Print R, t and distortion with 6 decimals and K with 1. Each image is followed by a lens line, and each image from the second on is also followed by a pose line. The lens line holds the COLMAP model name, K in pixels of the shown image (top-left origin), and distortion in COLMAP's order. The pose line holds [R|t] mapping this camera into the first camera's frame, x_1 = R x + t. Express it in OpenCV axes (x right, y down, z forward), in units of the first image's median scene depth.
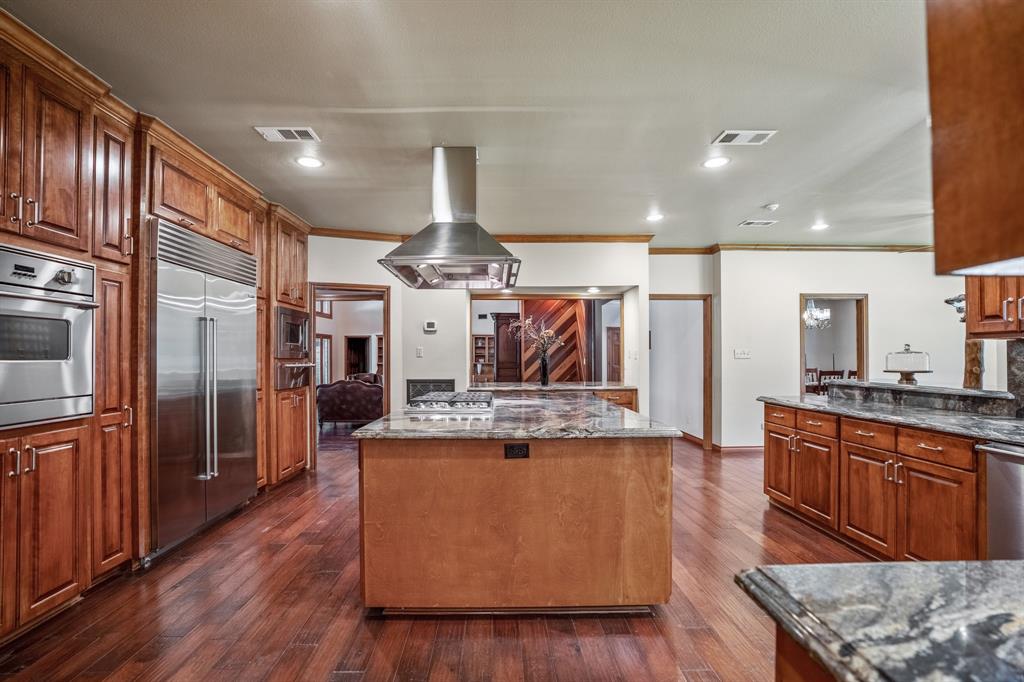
lens RADIAL K [[474.8, 0, 508.4], [0, 474.8, 351.3], [0, 0, 1]] dist [-0.072863, 0.027597]
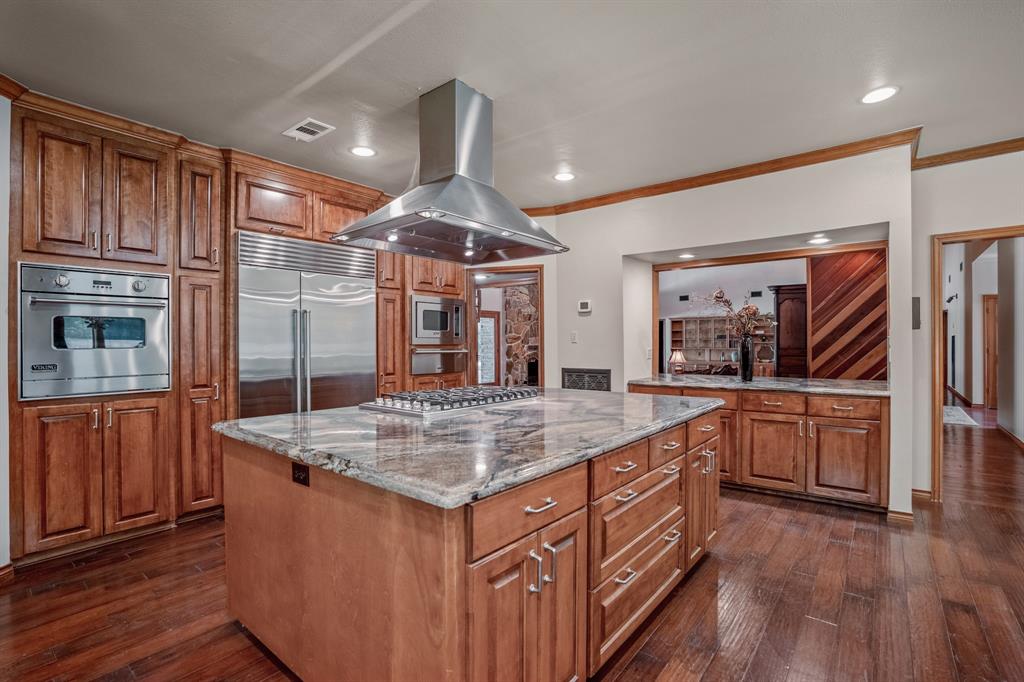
lens RADIAL K [[477.3, 0, 512.0], [0, 477.3, 341.0], [0, 0, 1]] dist [-0.075166, 0.032716]
pose [[0.762314, -0.003786, -0.647197, 0.483137], [0.011331, 0.999908, 0.007498, 0.001275], [0.647108, -0.013049, 0.762286, 0.430985]]
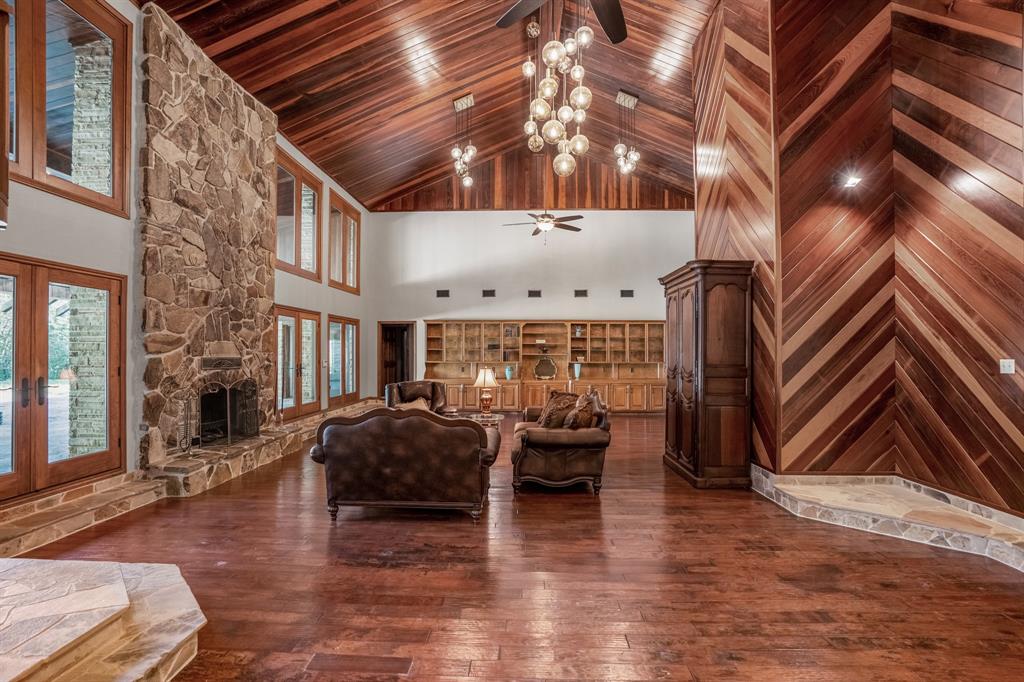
lens RADIAL K [[474.8, 0, 508.4], [0, 474.8, 351.3], [0, 0, 1]] dist [-0.072863, 0.027597]
pose [[0.998570, 0.004115, -0.053307, -0.664793], [-0.003691, 0.999961, 0.008055, 0.023904], [0.053338, -0.007847, 0.998546, 1.776479]]
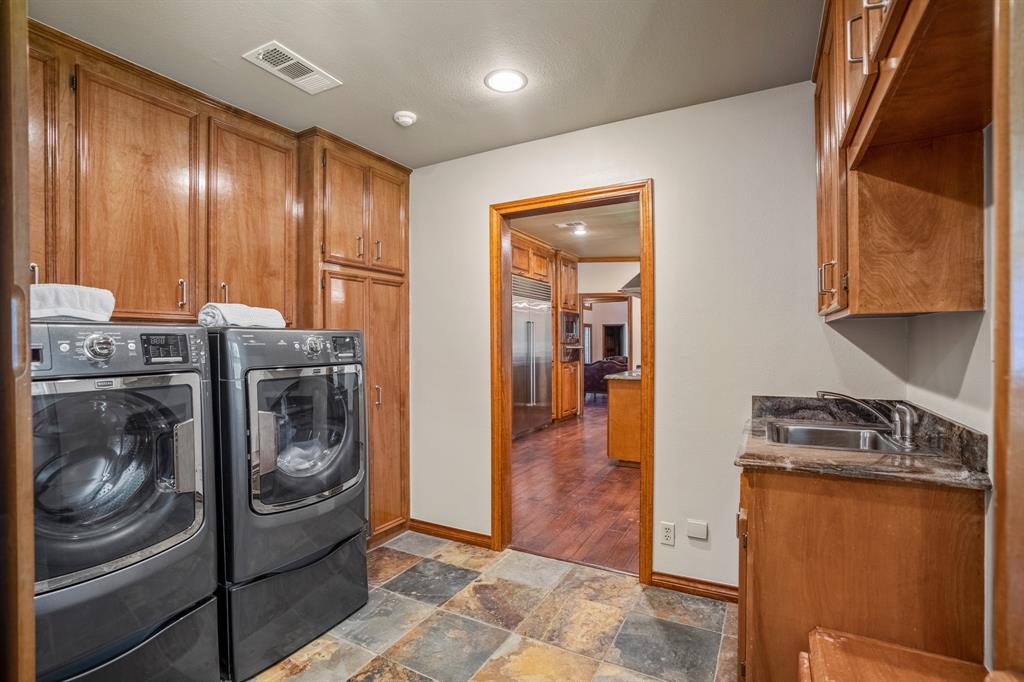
lens RADIAL K [[477.3, 0, 512.0], [0, 477.3, 341.0], [0, 0, 1]] dist [-0.075166, 0.032716]
pose [[0.865958, -0.000163, -0.500117, 0.253826], [0.004512, 0.999962, 0.007486, -0.006679], [0.500097, -0.008739, 0.865925, -0.711603]]
